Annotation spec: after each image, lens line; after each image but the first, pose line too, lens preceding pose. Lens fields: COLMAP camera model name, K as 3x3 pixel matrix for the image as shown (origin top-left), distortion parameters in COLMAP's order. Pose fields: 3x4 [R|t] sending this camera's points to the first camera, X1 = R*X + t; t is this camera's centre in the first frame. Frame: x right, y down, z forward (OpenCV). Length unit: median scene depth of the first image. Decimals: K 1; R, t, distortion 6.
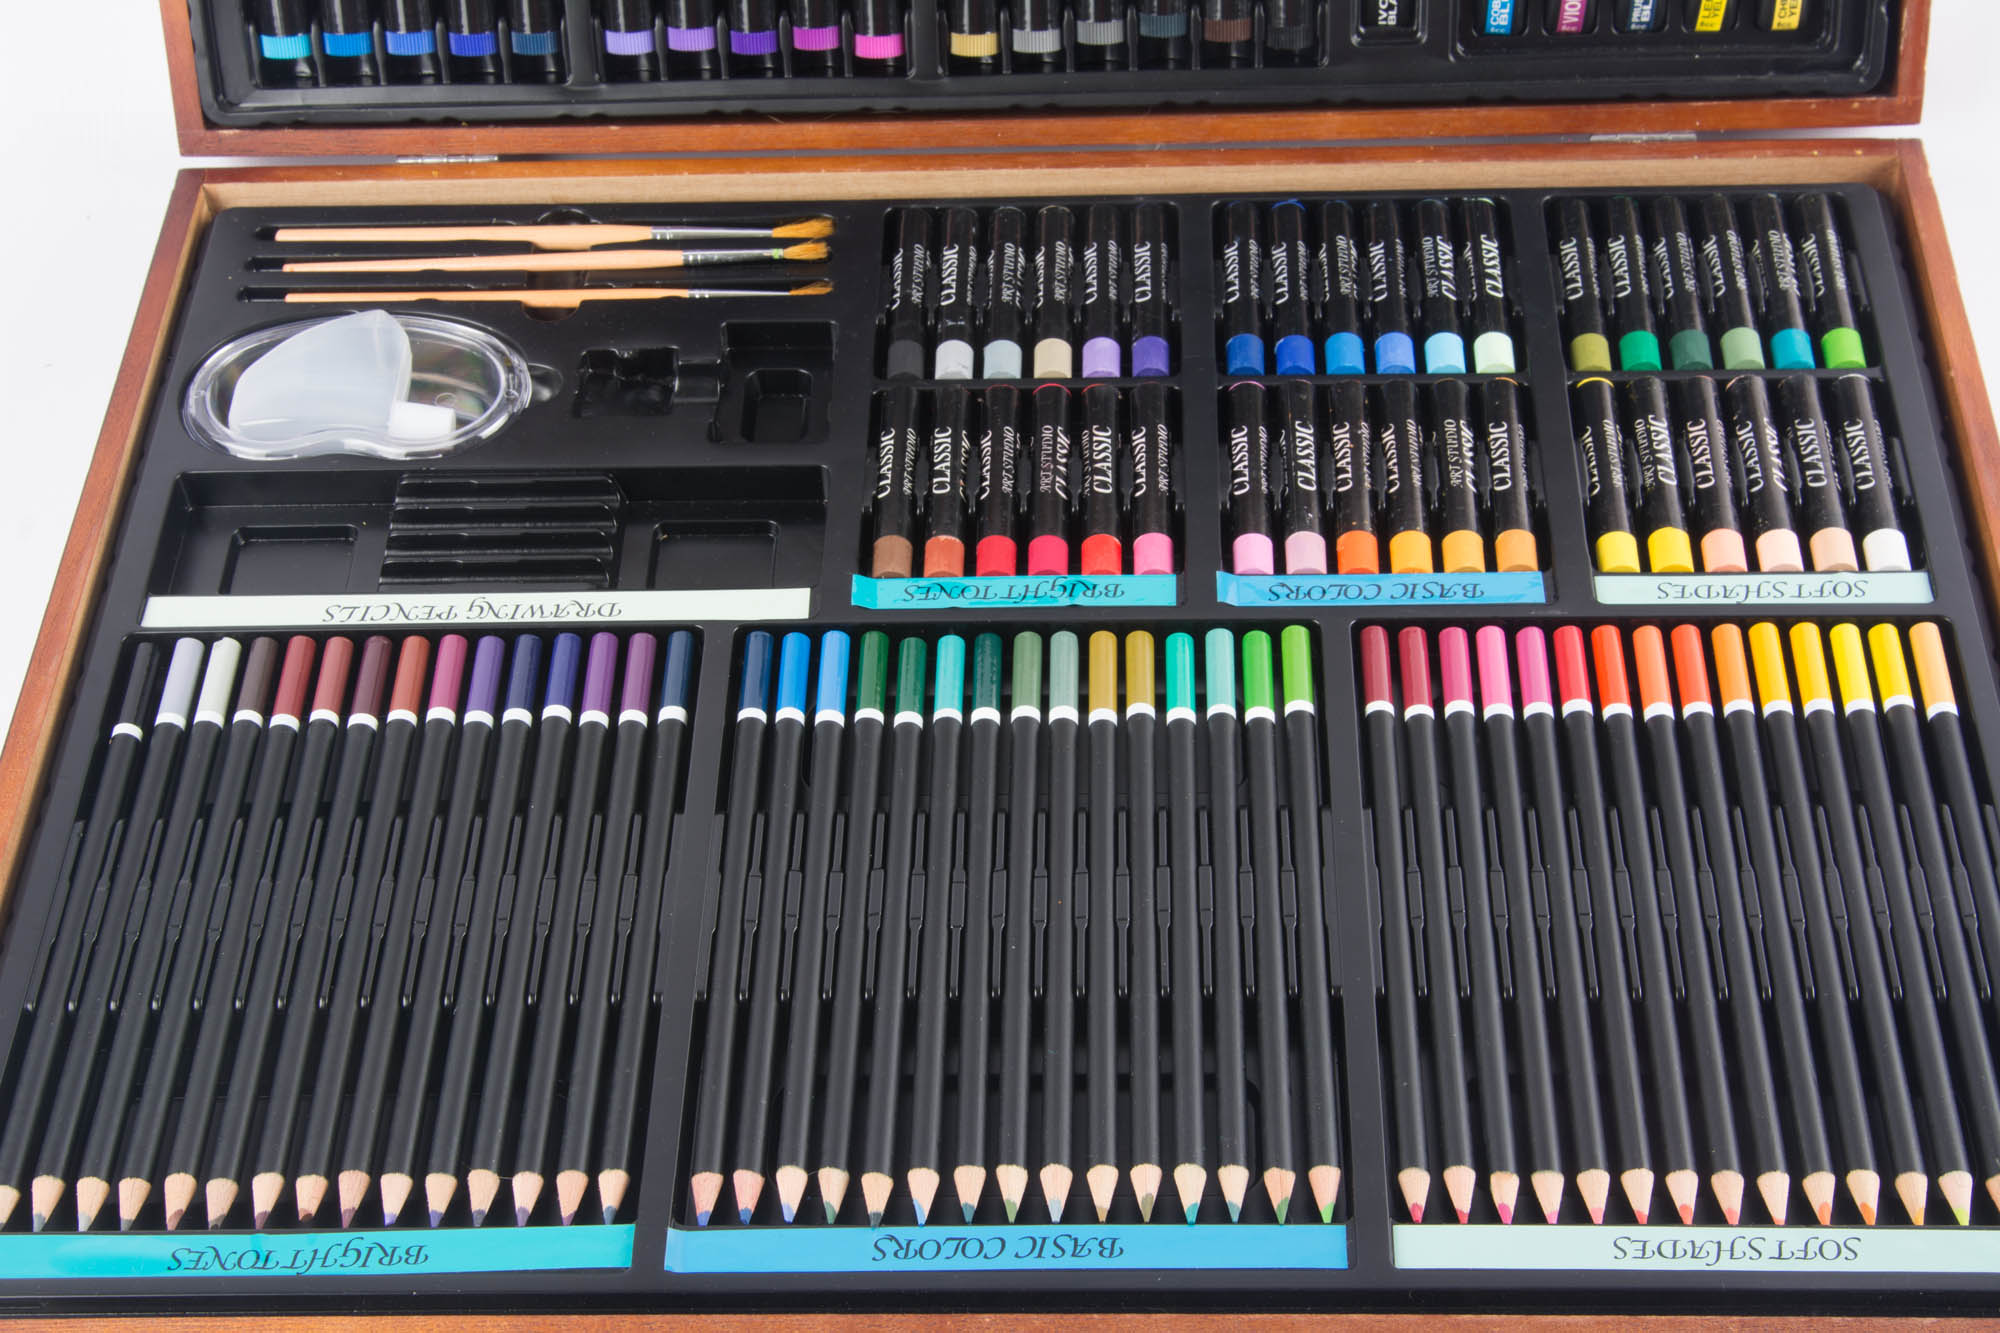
lens RADIAL K [[3301.6, 0, 1013.1], [0, 3301.6, 652.0], [0, 0, 1]] dist [0.080453, 0.000000]
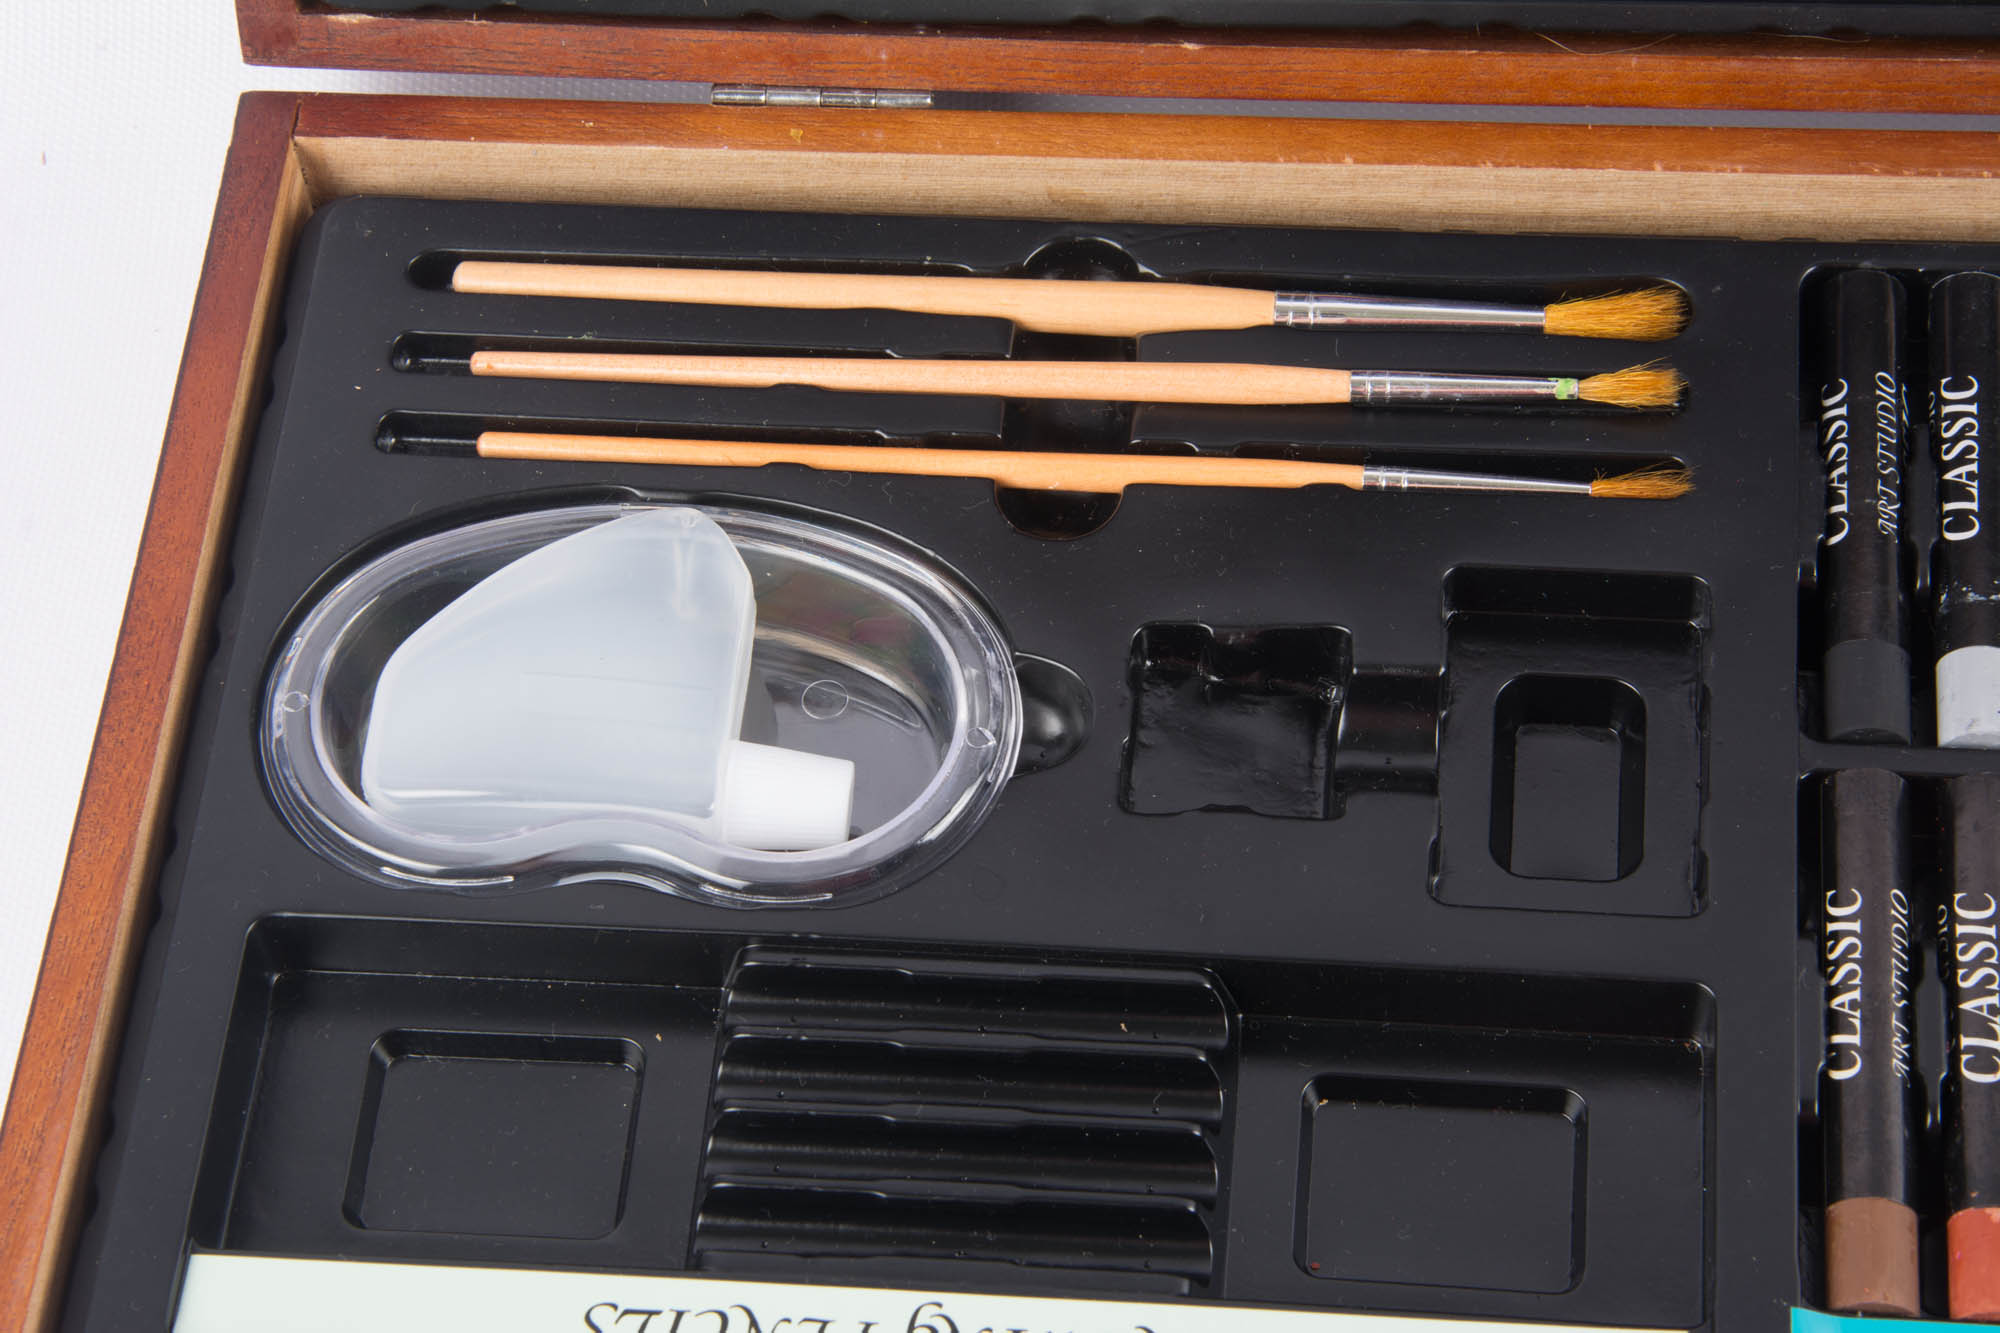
lens RADIAL K [[4848.8, 0, 988.7], [0, 4848.8, 666.3], [0, 0, 1]] dist [0.286330, 0.000000]
pose [[0.997046, 0.044985, -0.062256, -0.107747], [-0.034275, 0.985948, 0.163501, -0.191234], [0.068736, -0.160884, 0.984577, 0.344968]]
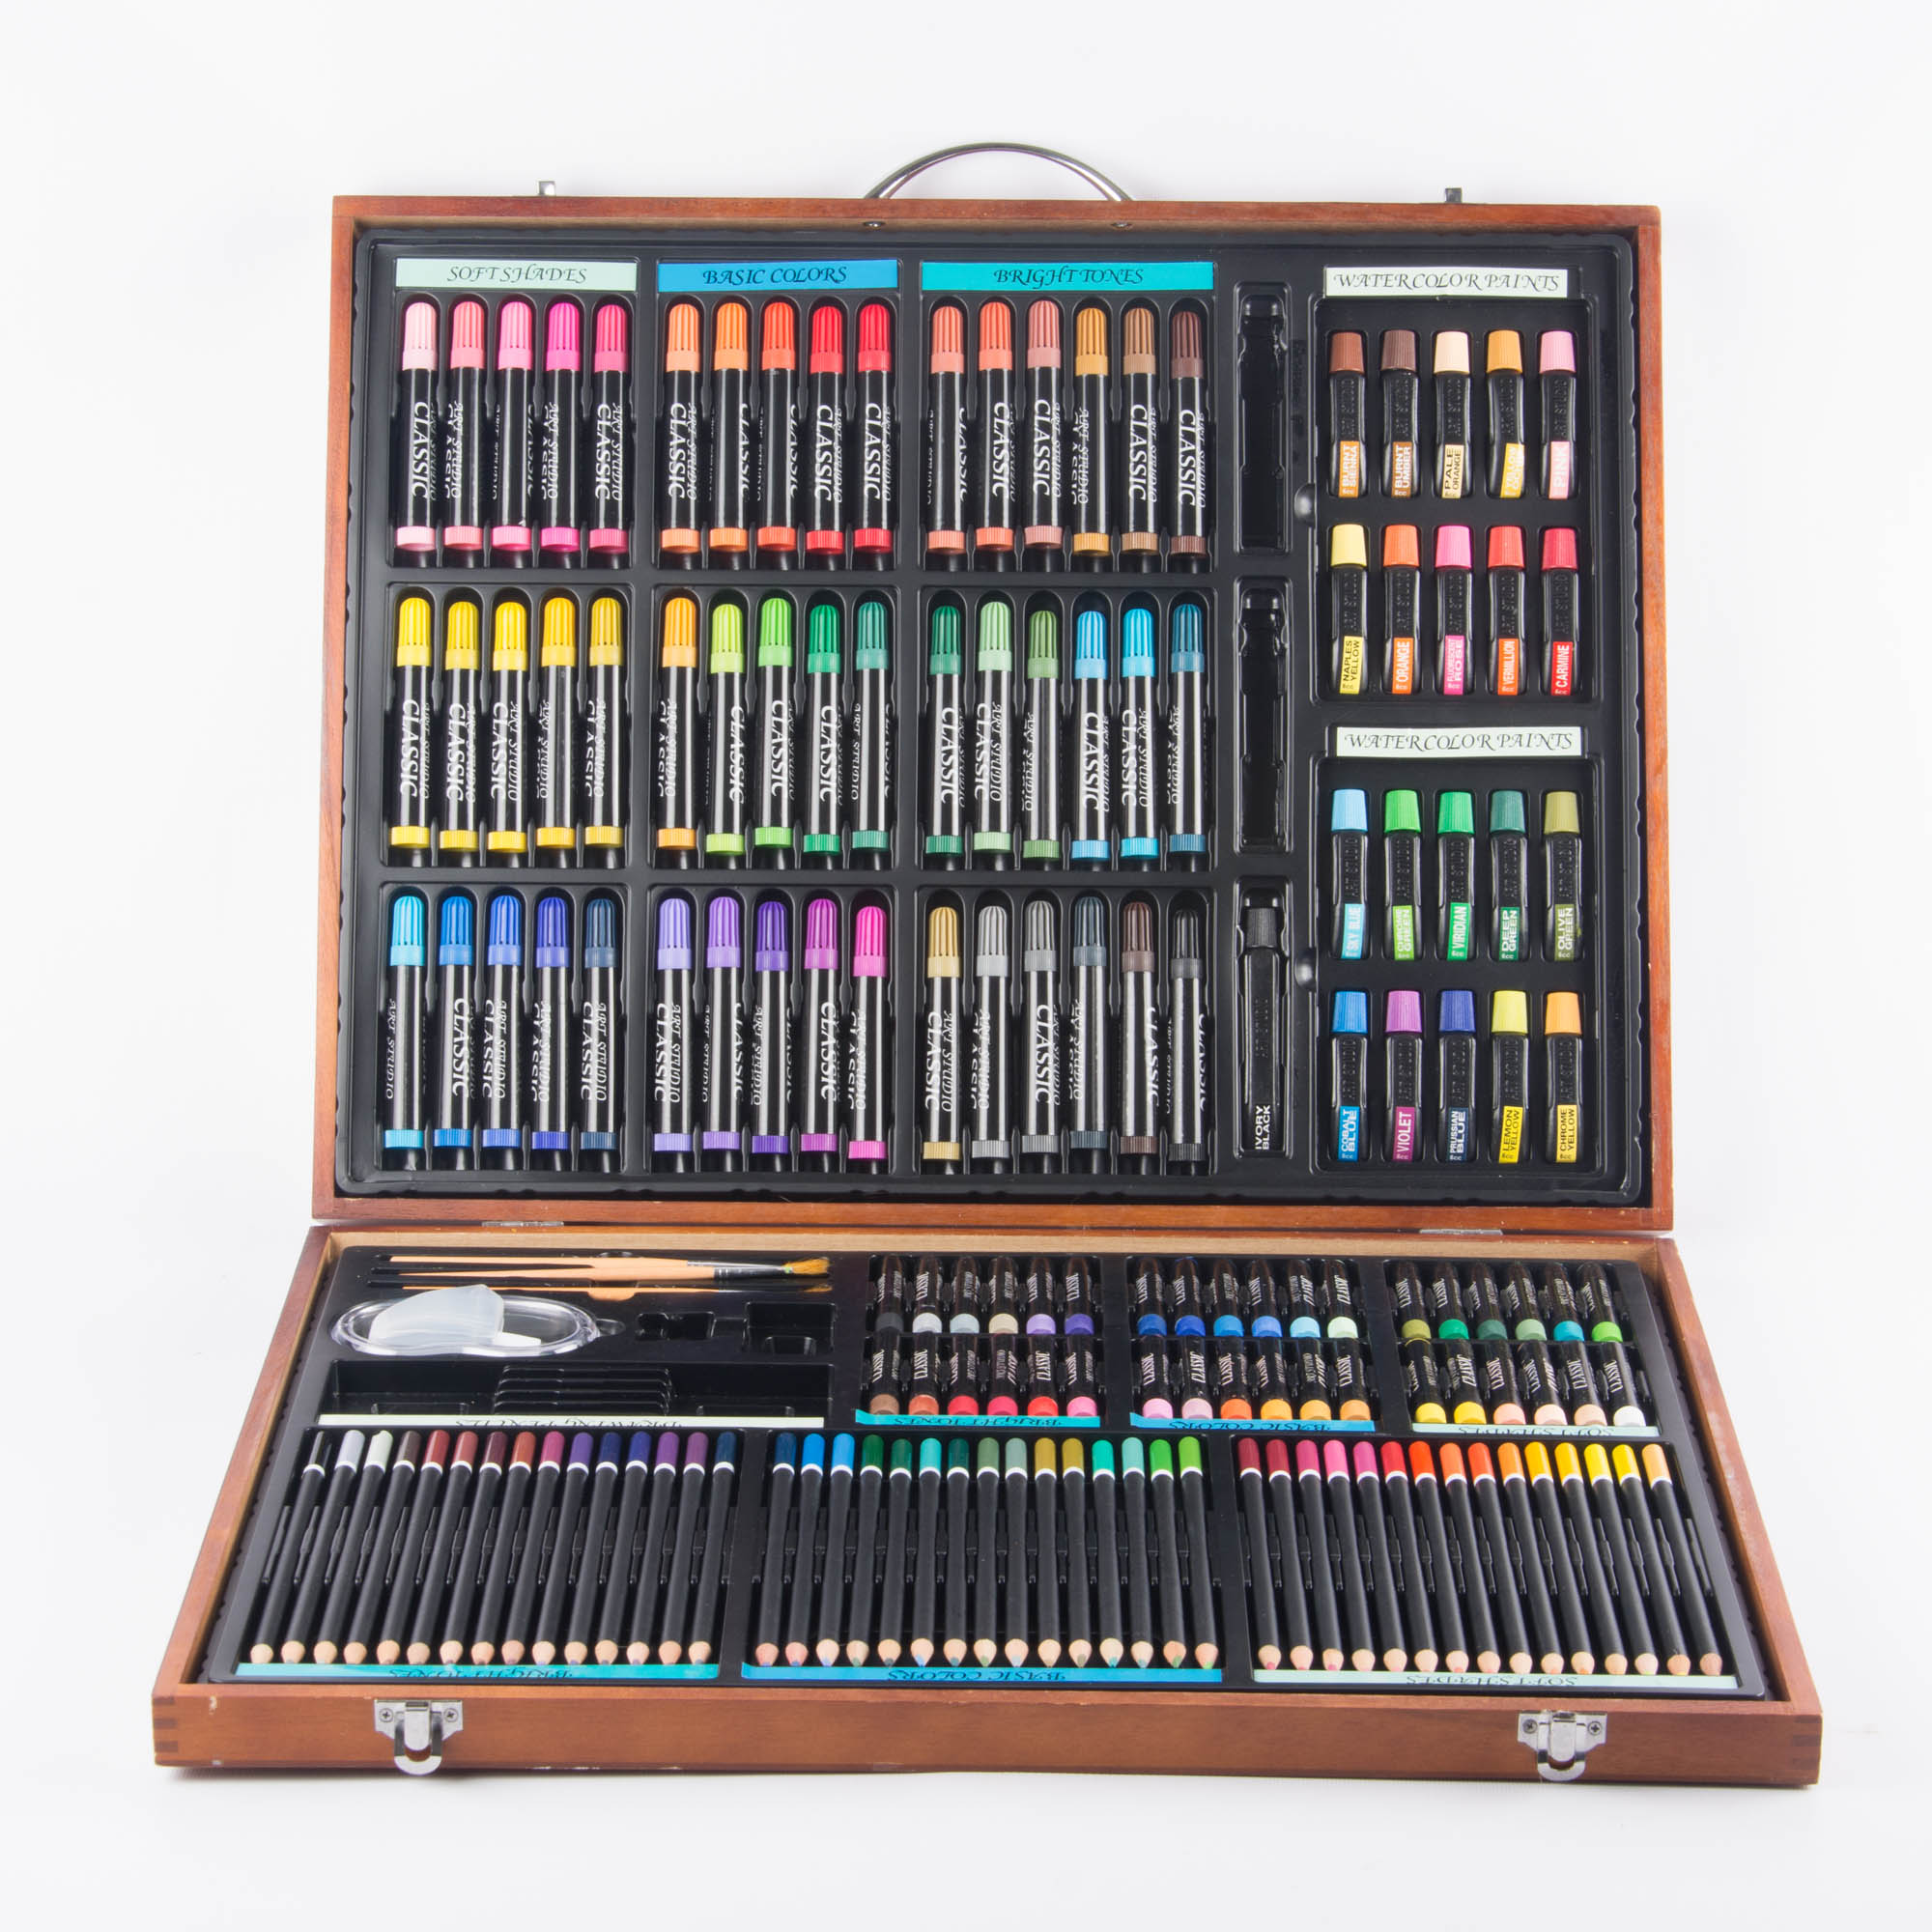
lens RADIAL K [[5368.2, 0, 967.7], [0, 5368.2, 970.5], [0, 0, 1]] dist [0.057004, 0.000000]
pose [[0.998941, 0.037451, 0.026729, -0.062407], [-0.019965, 0.876205, -0.481525, 0.789822], [-0.041454, 0.480481, 0.876025, -0.894371]]
